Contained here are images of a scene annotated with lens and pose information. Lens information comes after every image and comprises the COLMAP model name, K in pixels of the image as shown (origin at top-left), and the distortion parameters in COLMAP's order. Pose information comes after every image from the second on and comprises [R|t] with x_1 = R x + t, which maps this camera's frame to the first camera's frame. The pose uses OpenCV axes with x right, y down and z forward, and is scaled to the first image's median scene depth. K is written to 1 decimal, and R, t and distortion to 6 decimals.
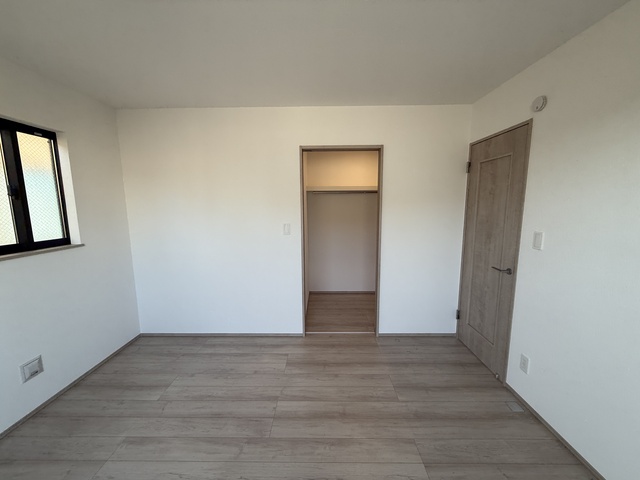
lens RADIAL K [[254.0, 0, 320.0], [0, 254.0, 240.0], [0, 0, 1]] dist [-0.000271, 0.000118]
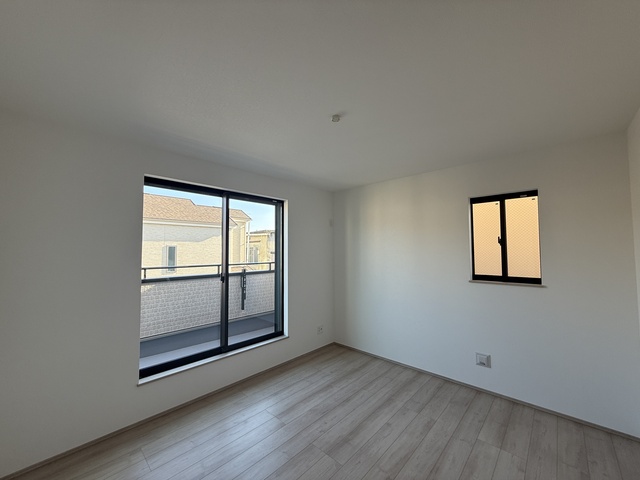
lens RADIAL K [[254.0, 0, 320.0], [0, 254.0, 240.0], [0, 0, 1]] dist [-0.000271, 0.000118]
pose [[-0.678297, -0.023732, -0.734405, 0.598387], [-0.099079, 0.993304, 0.059411, -0.176556], [0.728077, 0.113062, -0.676107, 1.201708]]
